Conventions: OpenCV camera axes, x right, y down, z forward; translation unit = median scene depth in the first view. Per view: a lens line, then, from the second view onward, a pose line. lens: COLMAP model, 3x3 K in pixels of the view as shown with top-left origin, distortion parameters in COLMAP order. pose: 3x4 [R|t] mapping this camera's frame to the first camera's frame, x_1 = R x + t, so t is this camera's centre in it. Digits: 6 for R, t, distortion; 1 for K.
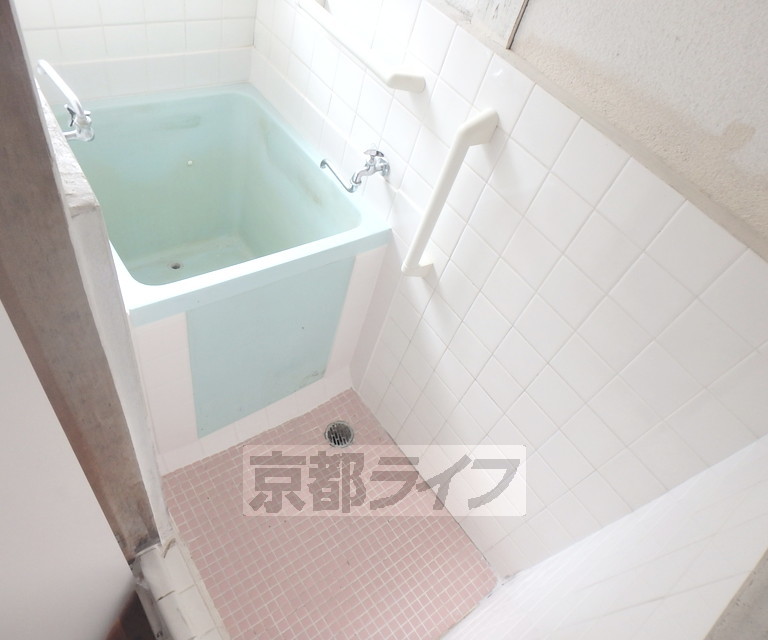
lens RADIAL K [[543.4, 0, 384.0], [0, 543.4, 320.0], [0, 0, 1]] dist [-0.026326, 0.004496]
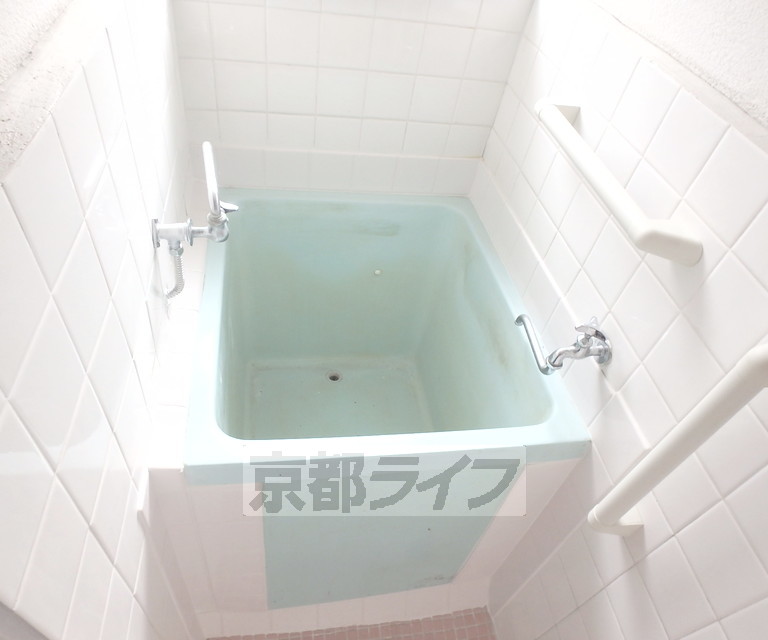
lens RADIAL K [[543.4, 0, 384.0], [0, 543.4, 320.0], [0, 0, 1]] dist [-0.026326, 0.004496]
pose [[0.888201, 0.241967, -0.390577, 0.010762], [-0.306257, 0.945489, -0.110709, -0.160916], [0.342498, 0.217949, 0.913889, 0.287692]]
